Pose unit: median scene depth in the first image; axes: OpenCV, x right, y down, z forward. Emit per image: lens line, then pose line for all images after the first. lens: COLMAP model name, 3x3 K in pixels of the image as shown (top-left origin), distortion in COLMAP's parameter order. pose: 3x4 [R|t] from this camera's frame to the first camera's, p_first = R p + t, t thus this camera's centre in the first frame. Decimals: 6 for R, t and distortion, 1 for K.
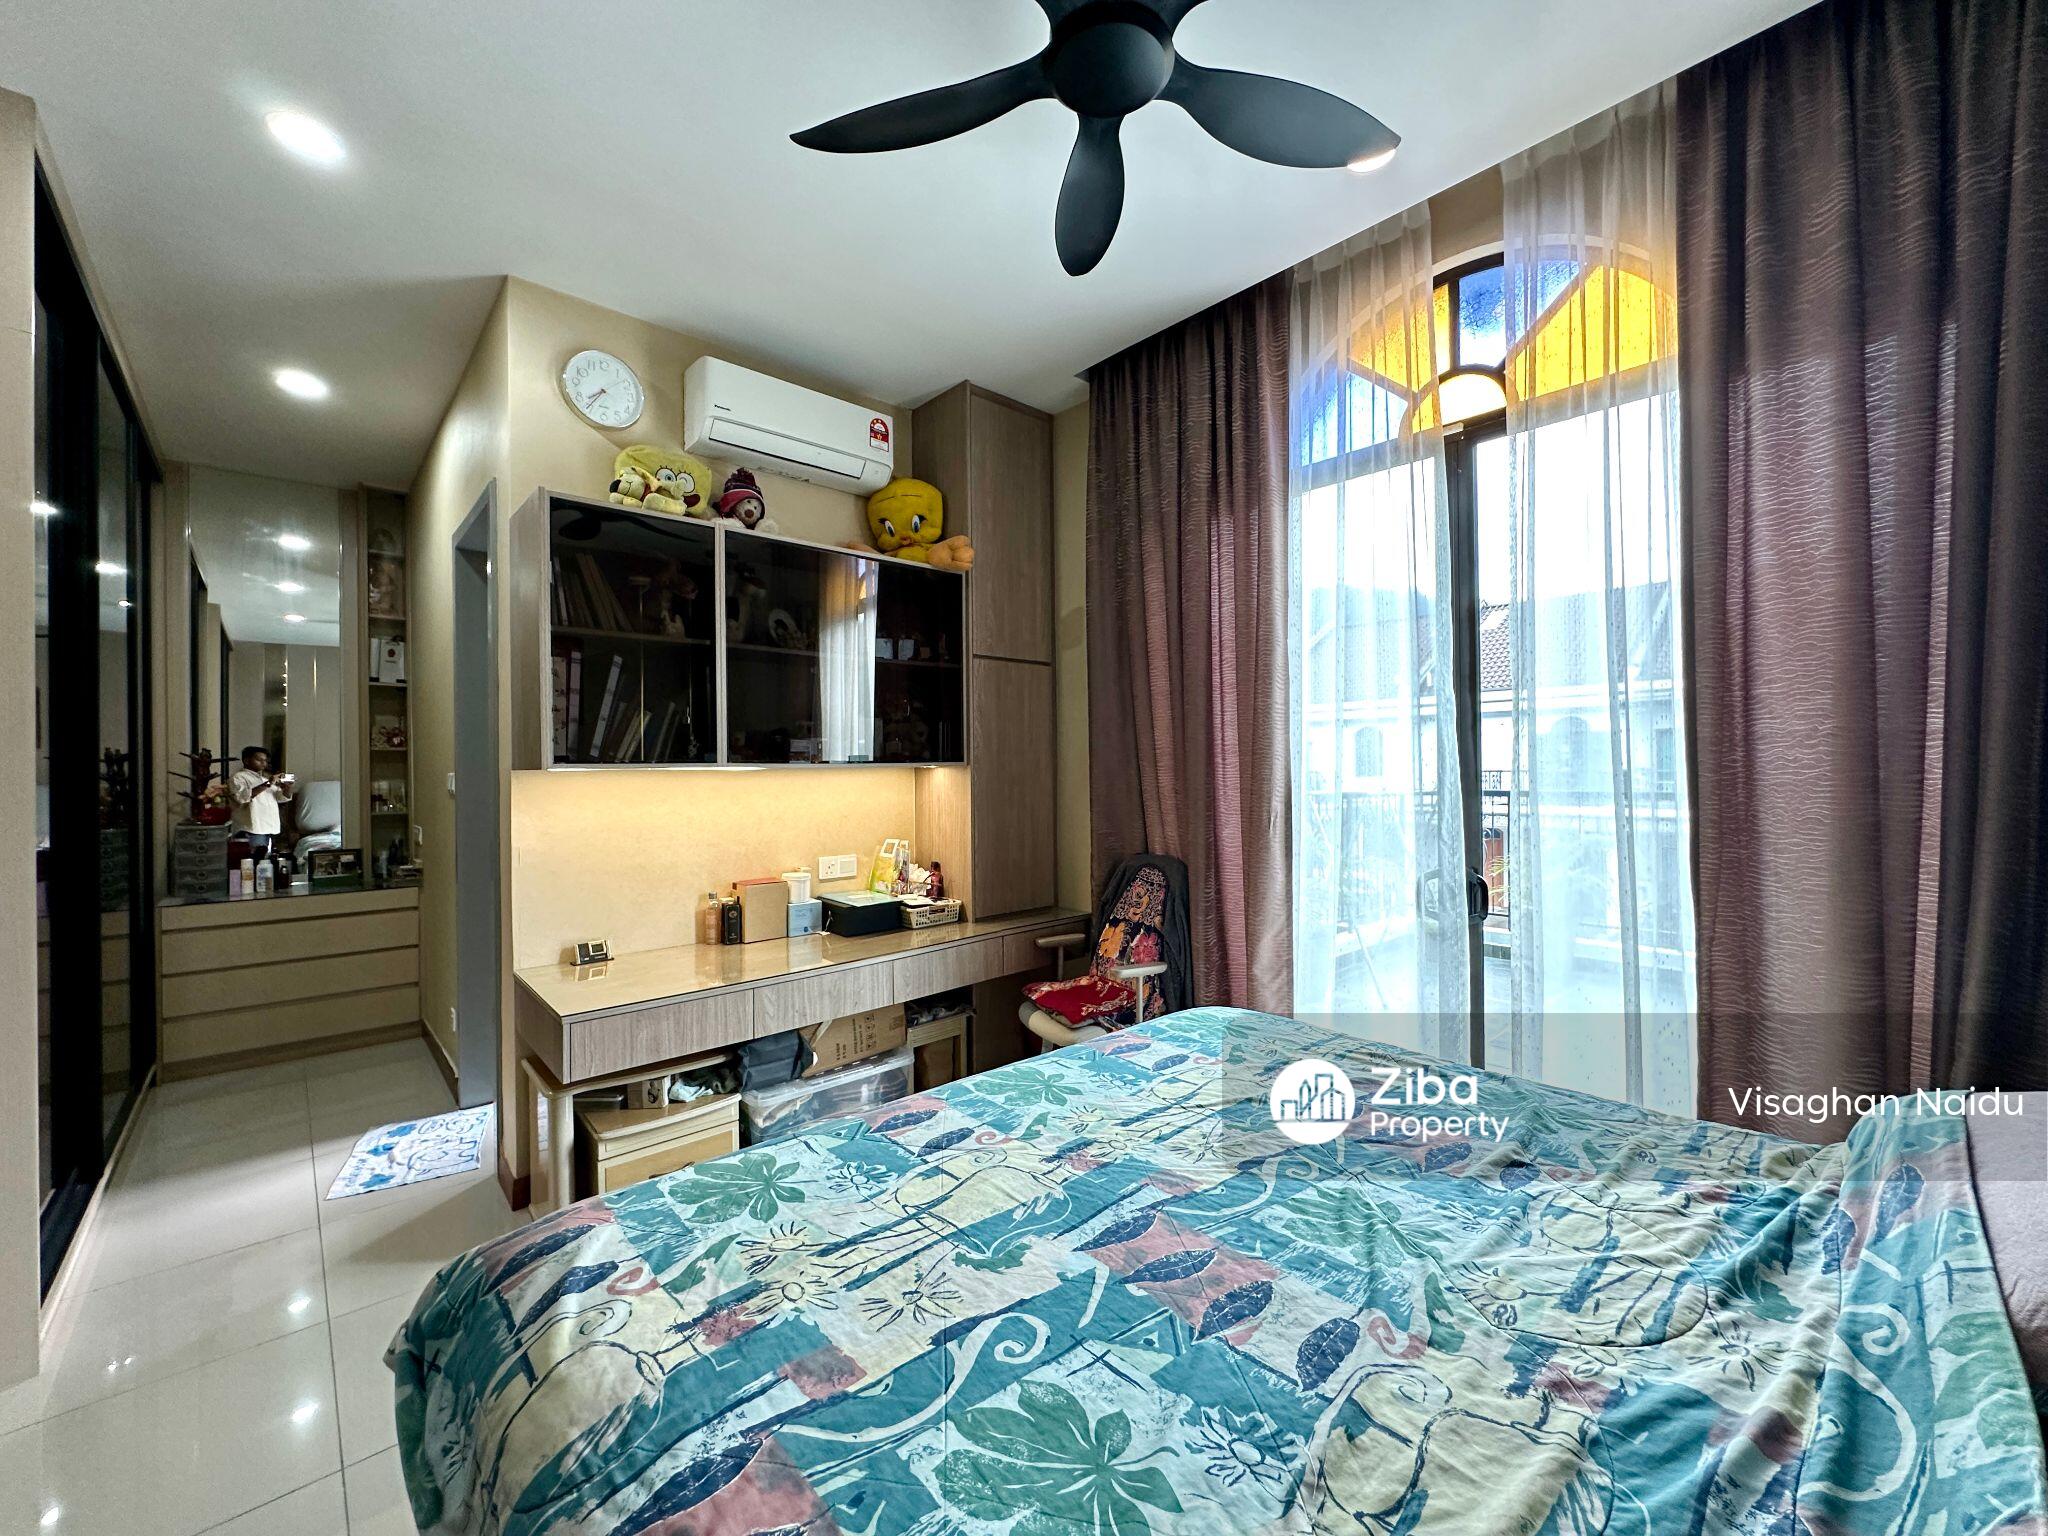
lens RADIAL K [[818.0, 0, 1014.5], [0, 818.0, 764.4], [0, 0, 1]] dist [-0.004306, 0.001064]
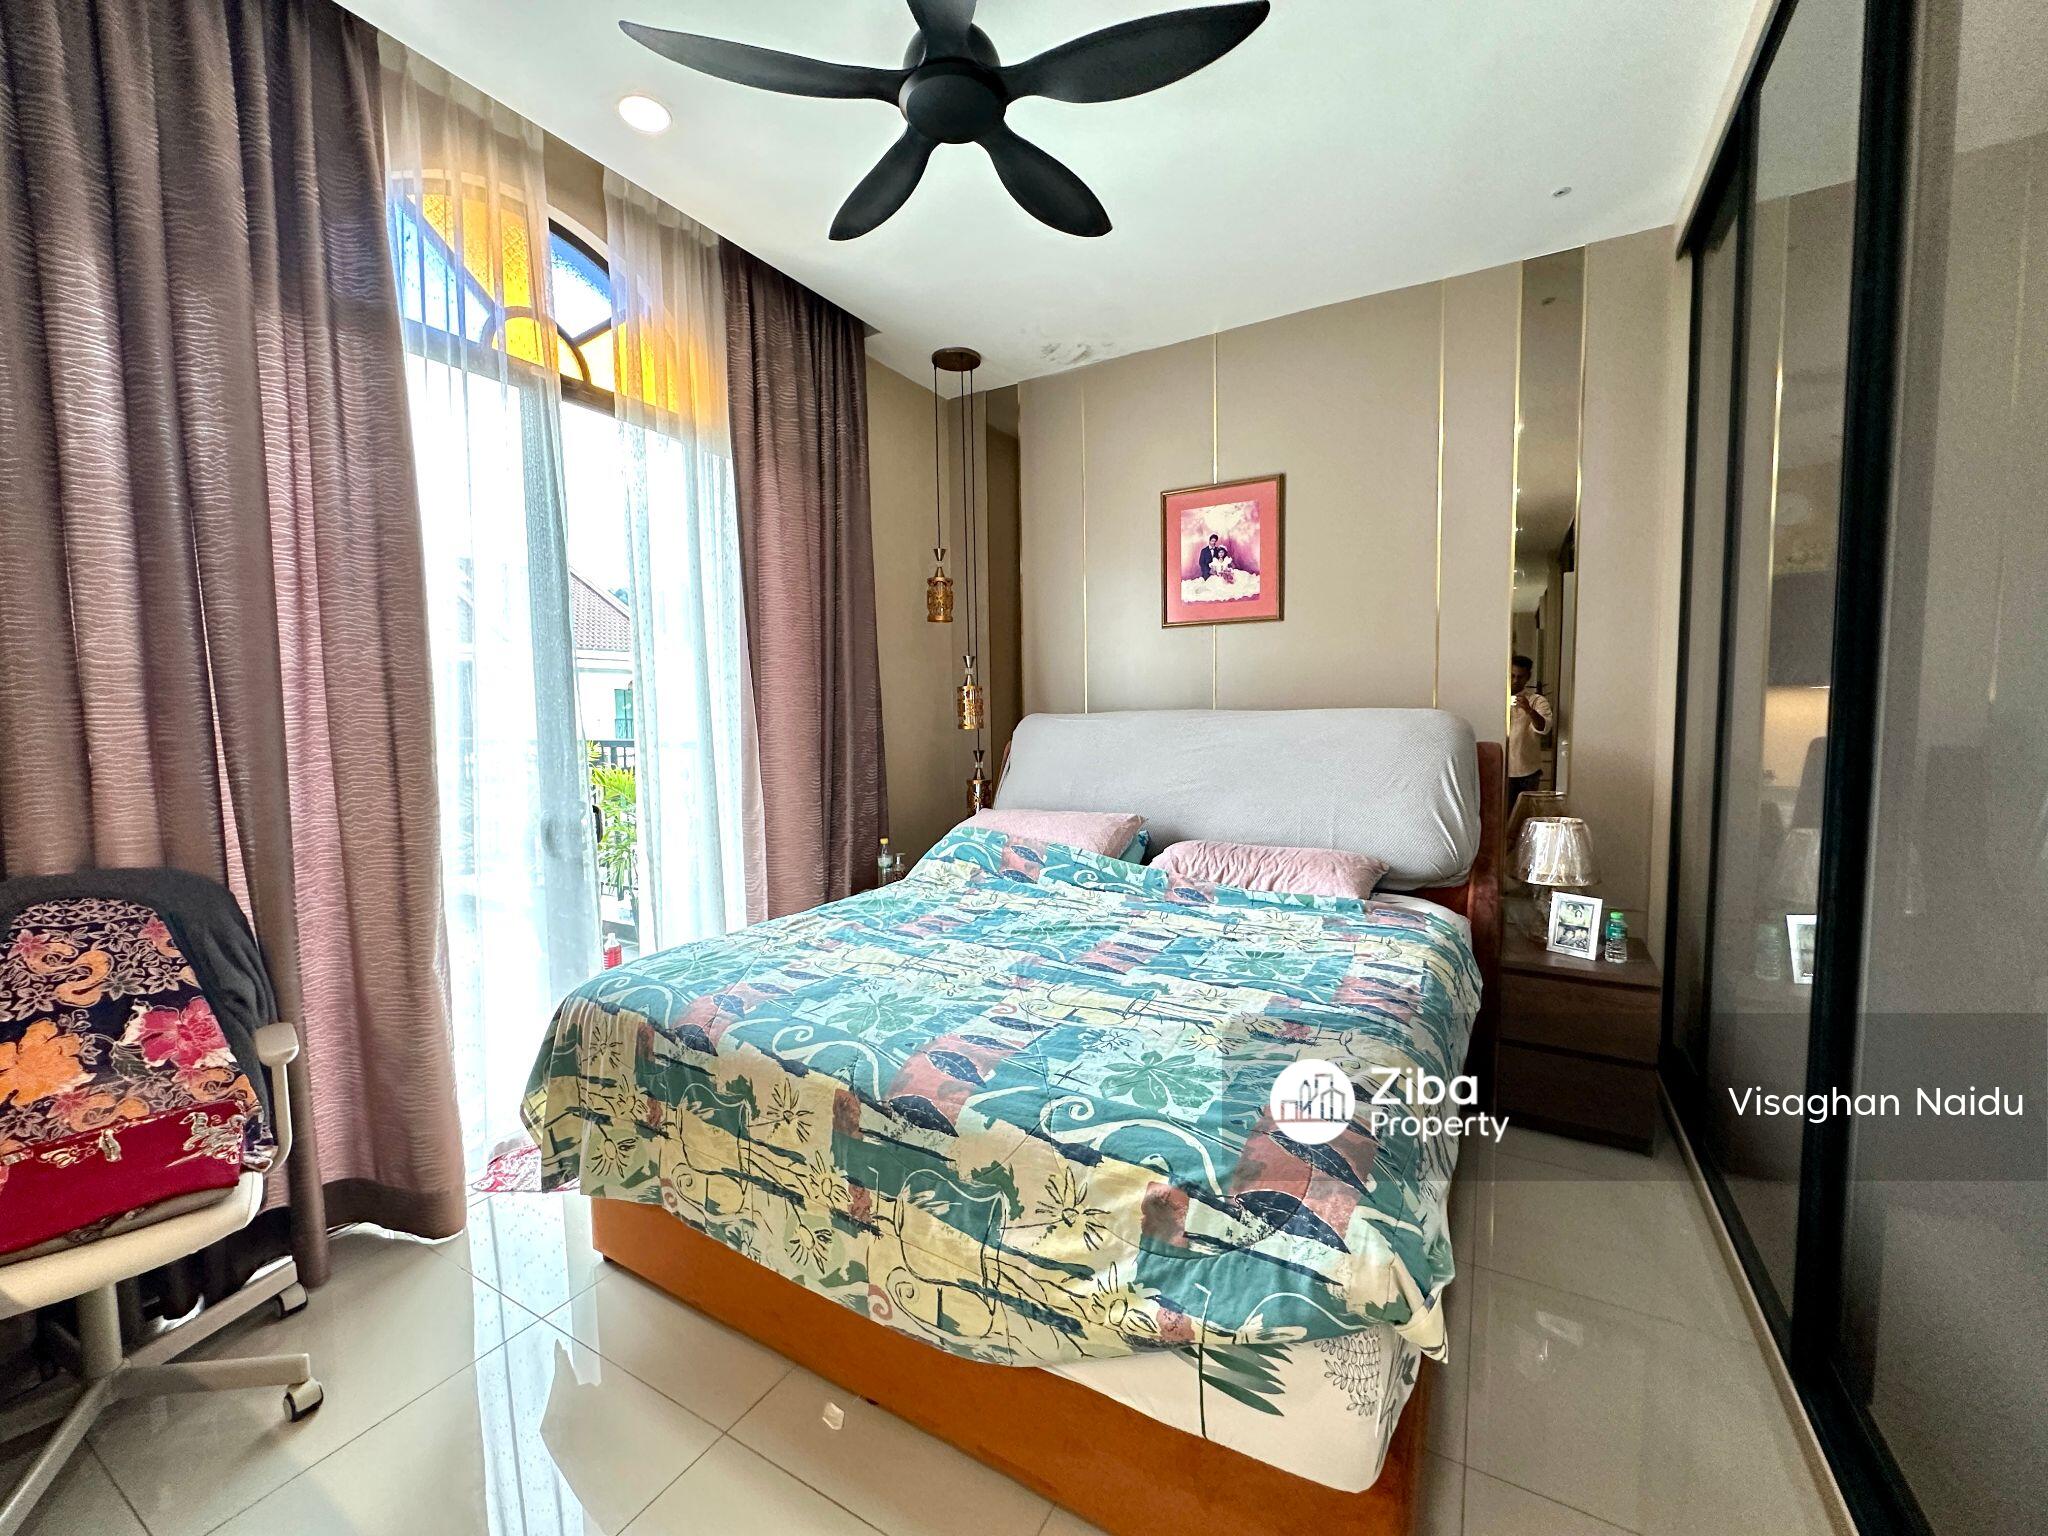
lens RADIAL K [[818.0, 0, 1018.1], [0, 818.0, 776.4], [0, 0, 1]] dist [-0.004306, 0.001064]
pose [[-0.302074, -0.064676, 0.951088, -1.299006], [0.011683, 0.997370, 0.071534, 0.049516], [-0.953213, 0.032720, -0.300524, 1.527340]]
